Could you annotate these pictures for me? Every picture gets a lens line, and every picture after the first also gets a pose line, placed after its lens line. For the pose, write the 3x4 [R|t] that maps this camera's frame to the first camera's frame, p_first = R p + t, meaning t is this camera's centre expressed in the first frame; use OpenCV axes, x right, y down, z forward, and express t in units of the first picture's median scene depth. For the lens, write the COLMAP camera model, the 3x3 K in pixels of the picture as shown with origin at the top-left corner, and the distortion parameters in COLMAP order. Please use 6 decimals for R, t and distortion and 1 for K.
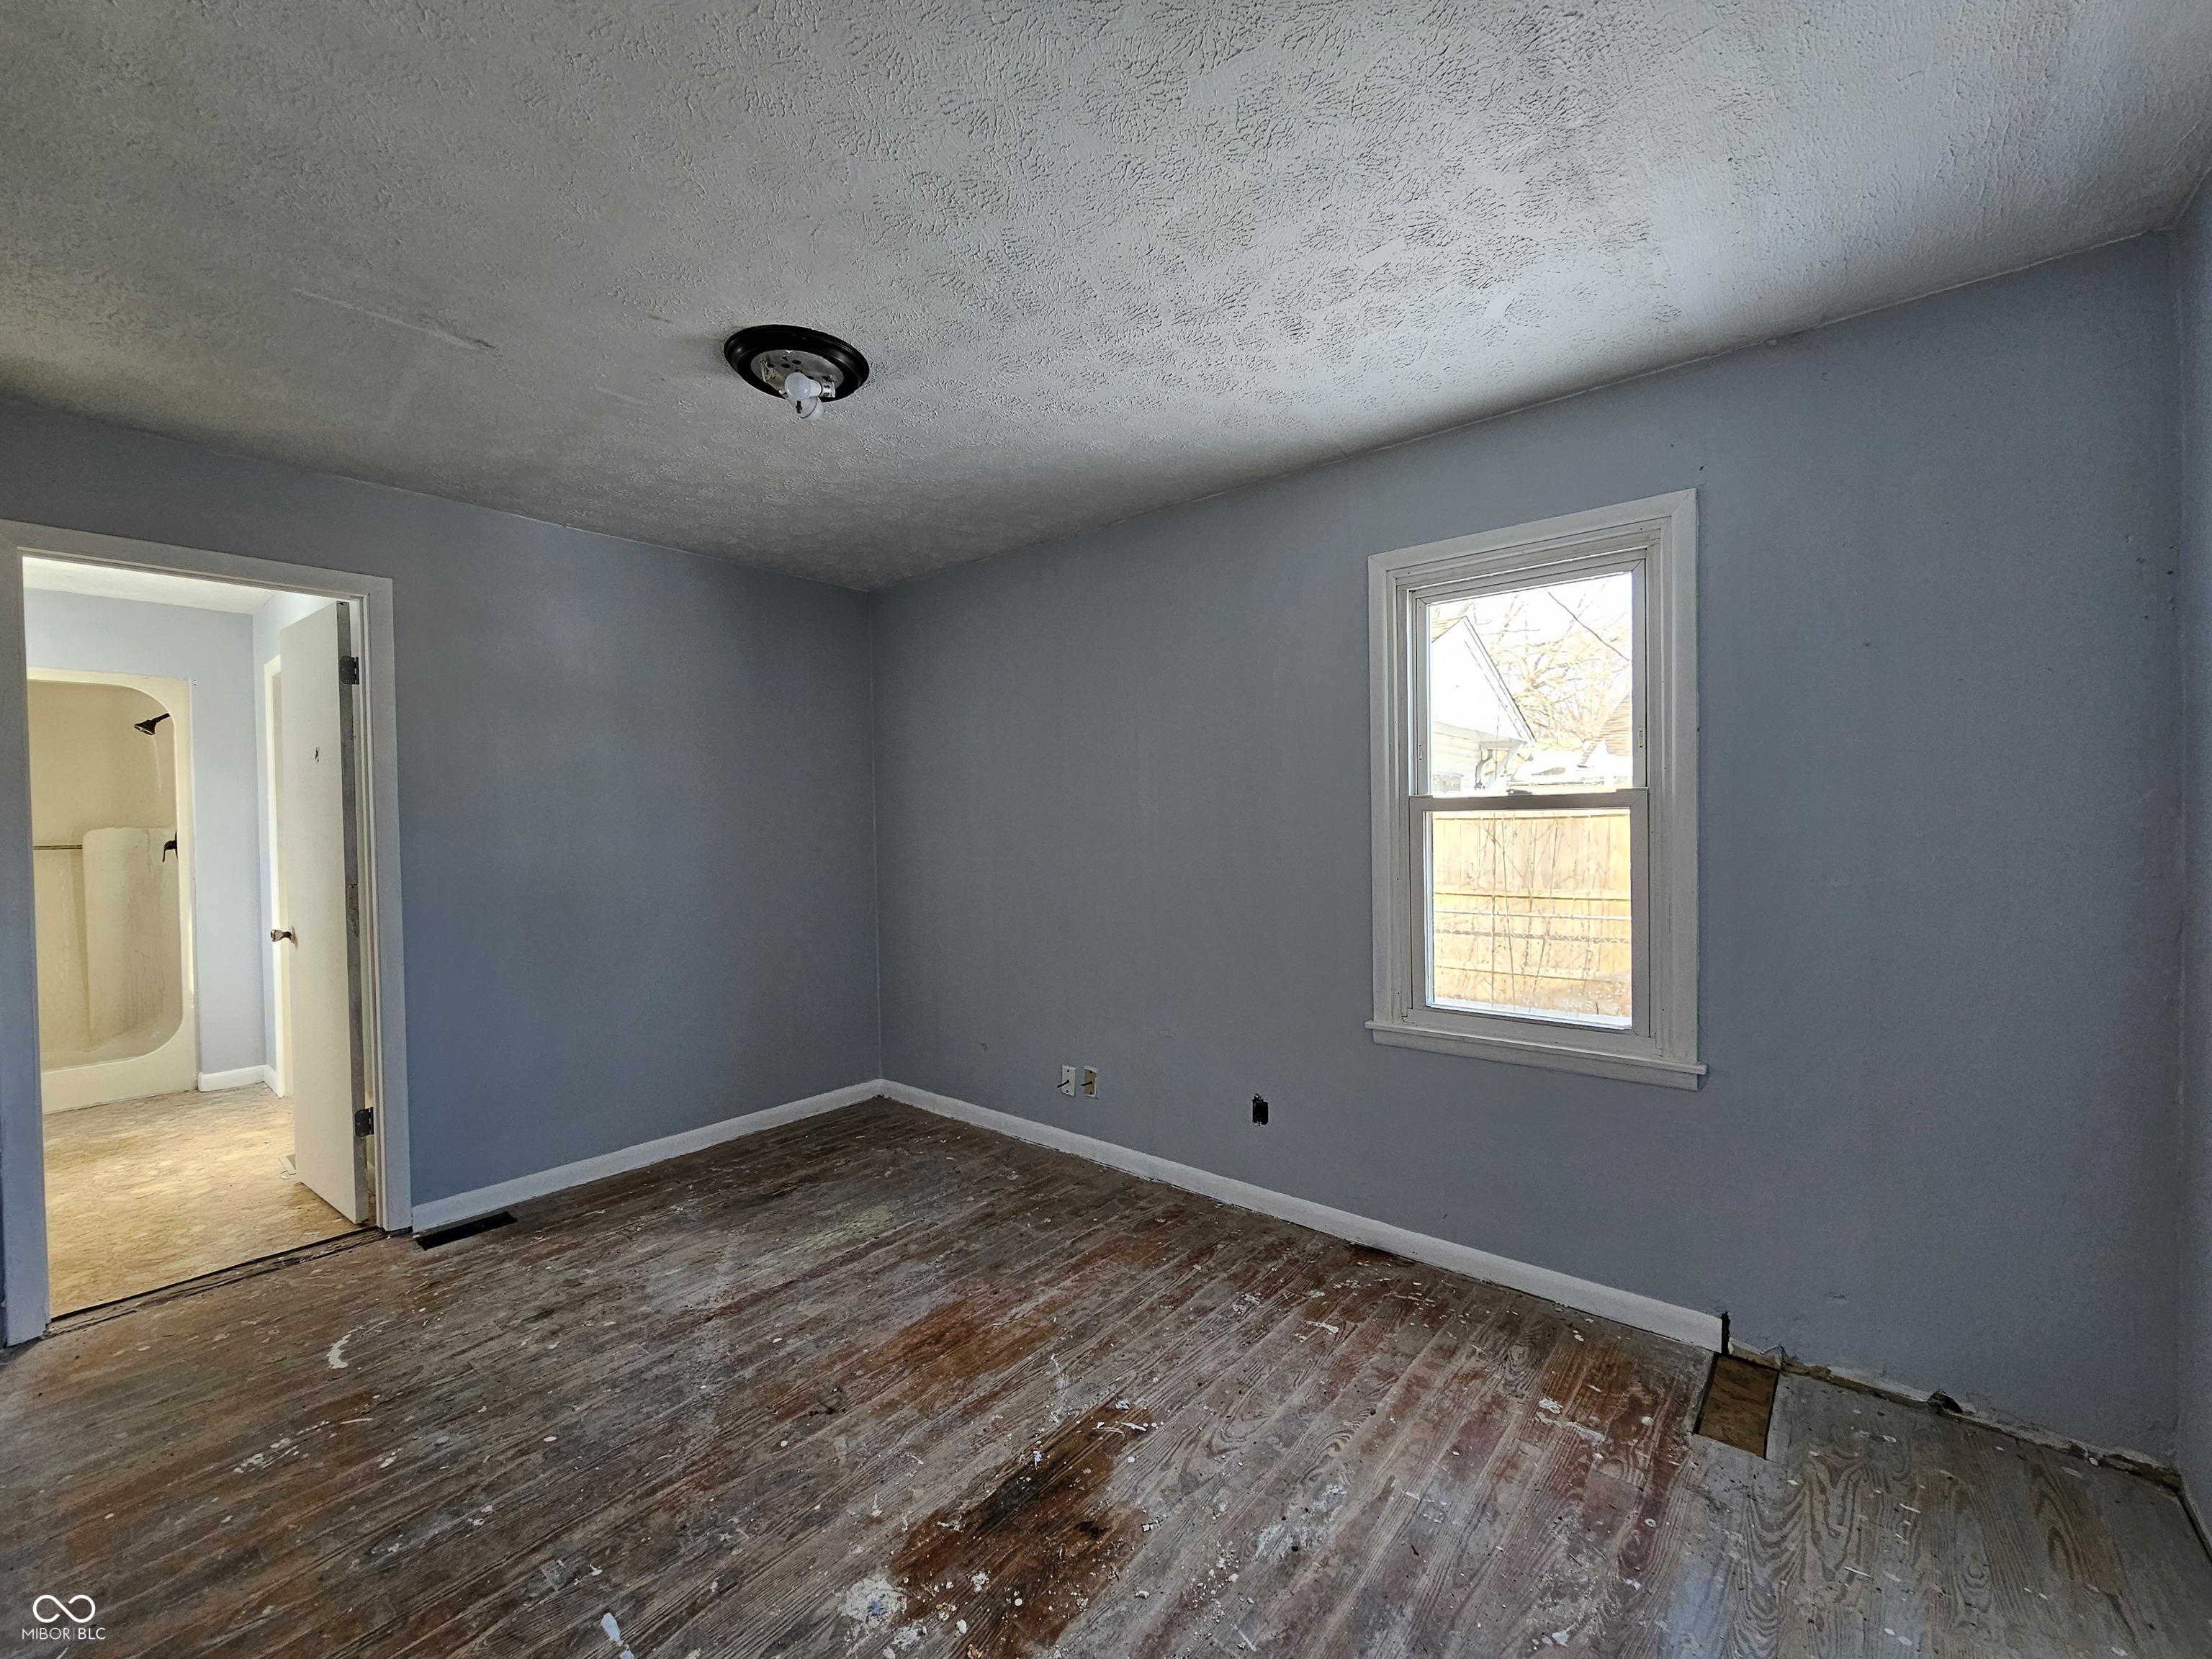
lens RADIAL K [[903.9, 0, 1102.0], [0, 903.9, 835.1], [0, 0, 1]] dist [0.001088, 0.000563]
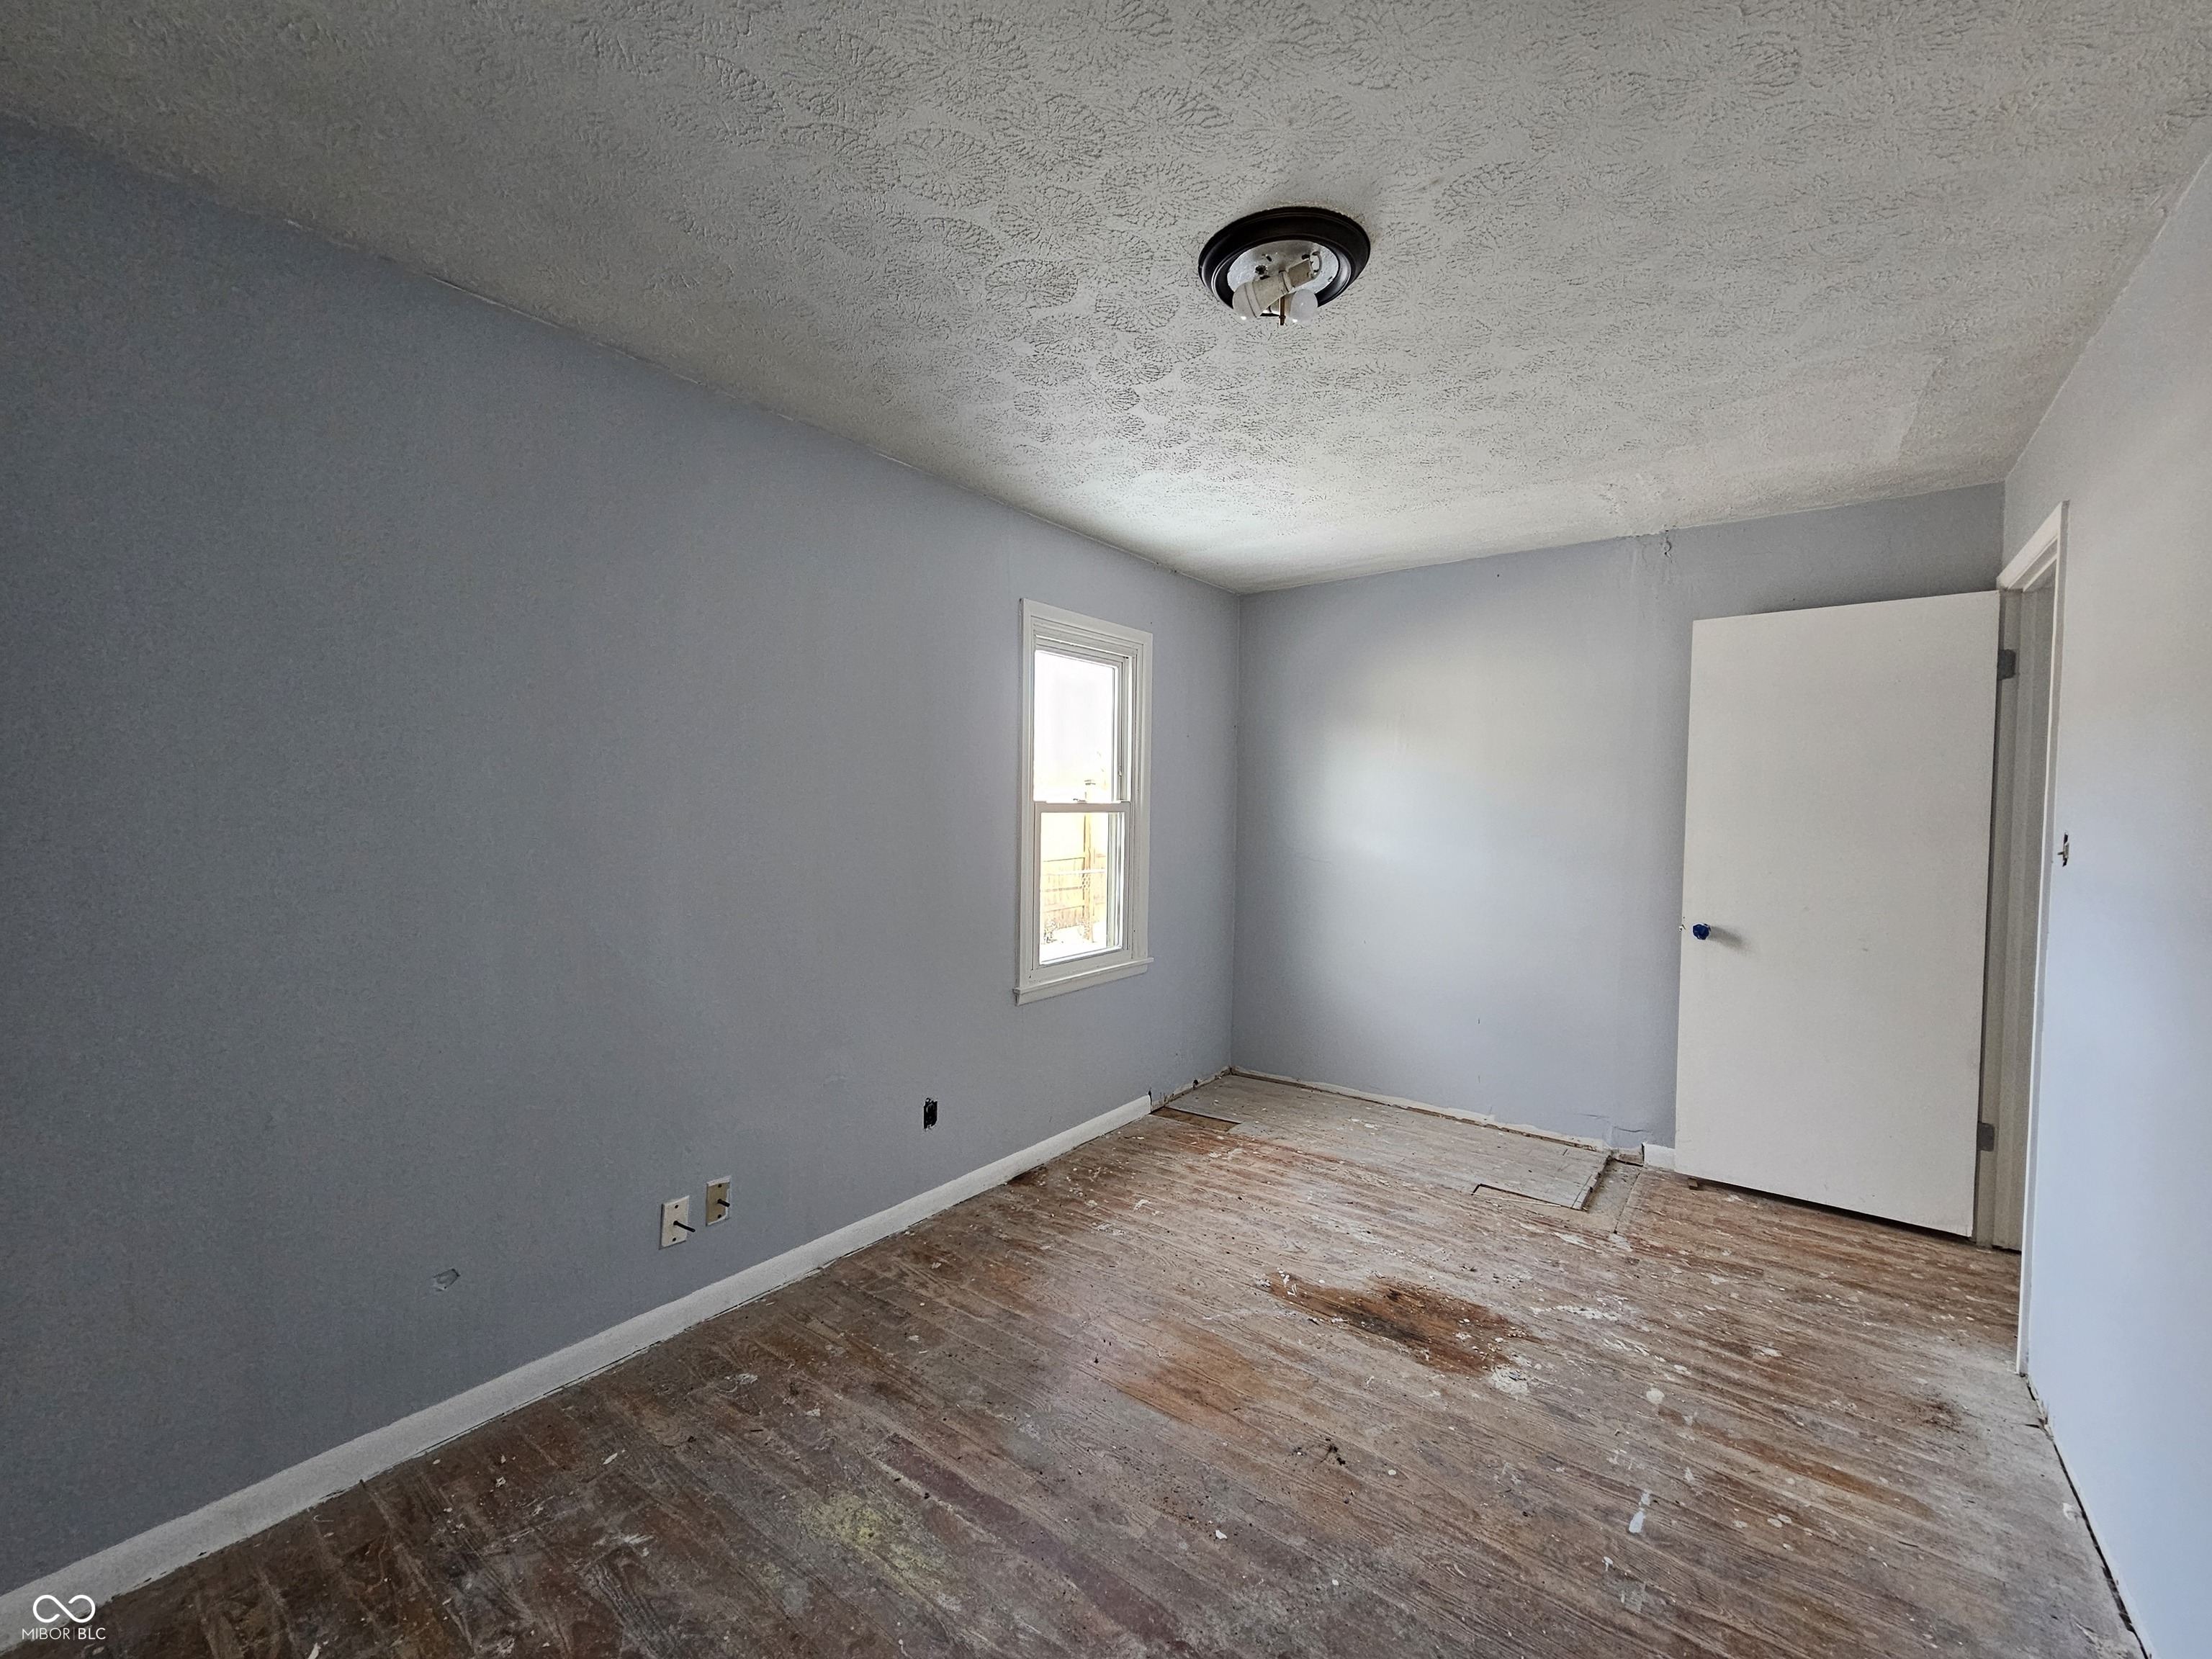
lens RADIAL K [[909.2, 0, 1100.4], [0, 909.2, 835.1], [0, 0, 1]] dist [0.001889, 0.000419]
pose [[-0.045866, -0.019511, 0.998757, -1.071157], [0.007120, 0.999777, 0.019857, -0.022557], [-0.998922, 0.008022, -0.045717, 1.118487]]
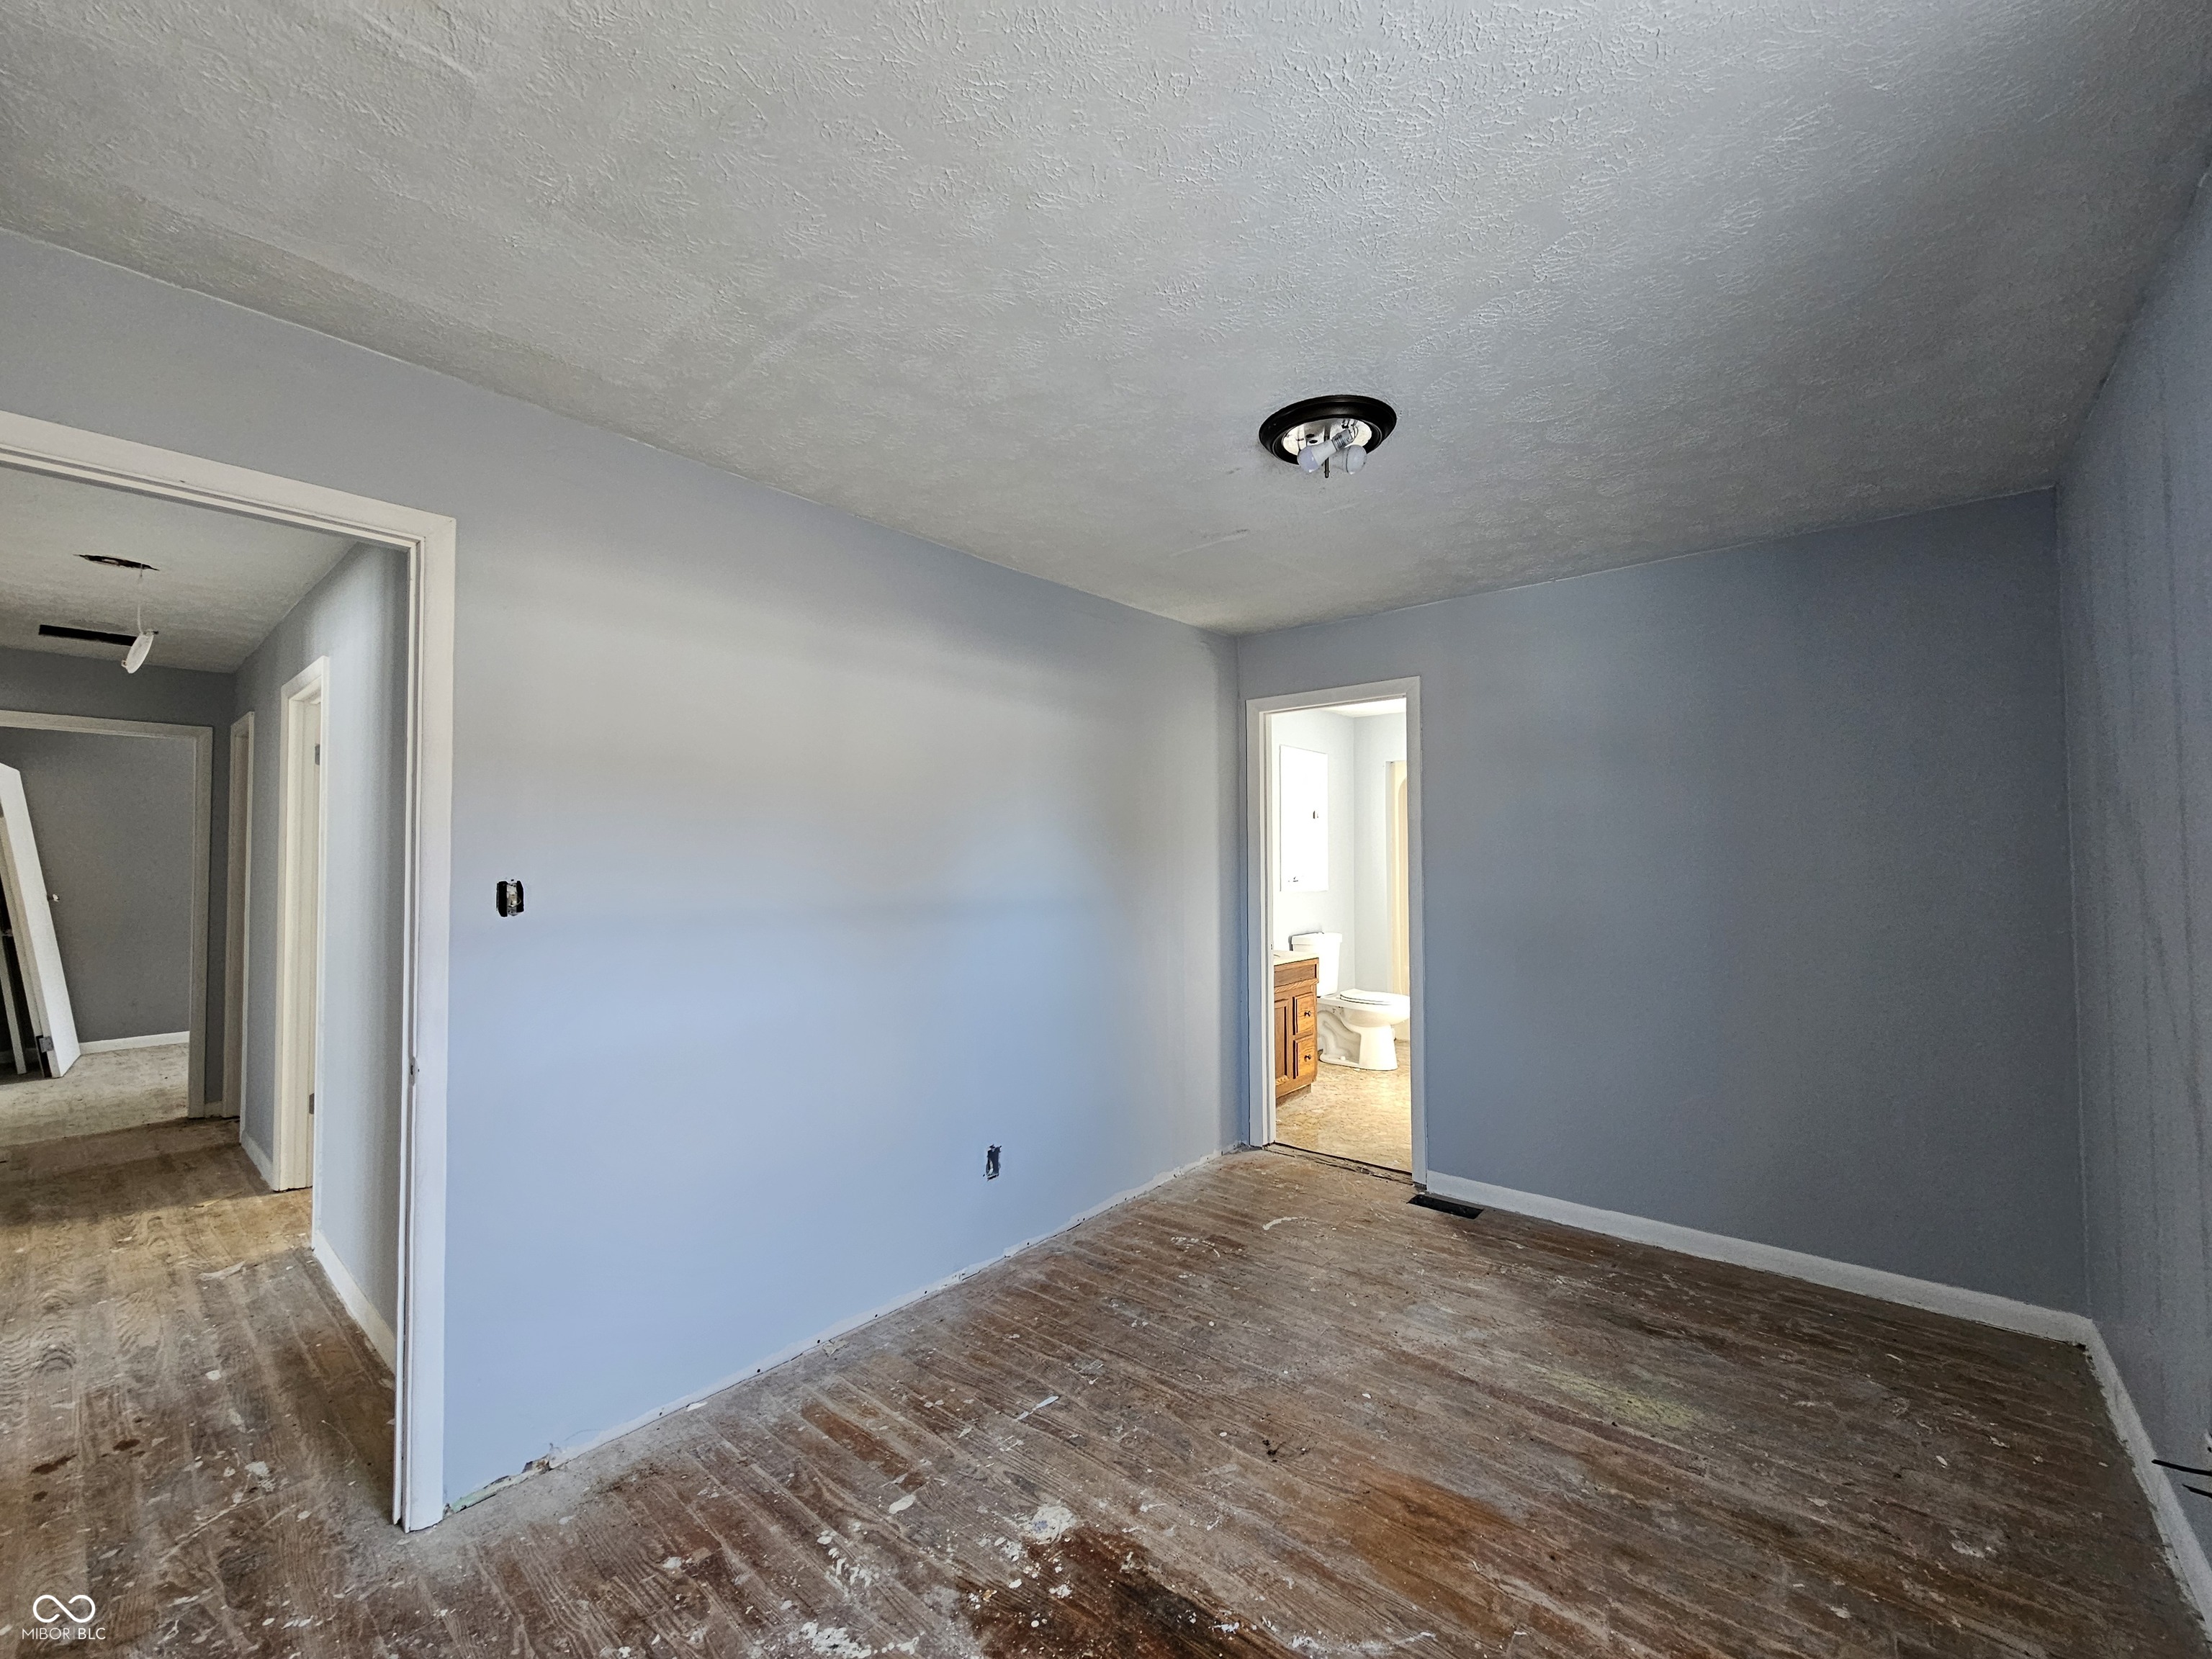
lens RADIAL K [[903.9, 0, 1102.0], [0, 903.9, 835.1], [0, 0, 1]] dist [0.001088, 0.000563]
pose [[-0.011680, -0.013091, -0.999846, 0.640409], [-0.013269, 0.999828, -0.012936, -0.039823], [0.999844, 0.013116, -0.011852, 0.708107]]
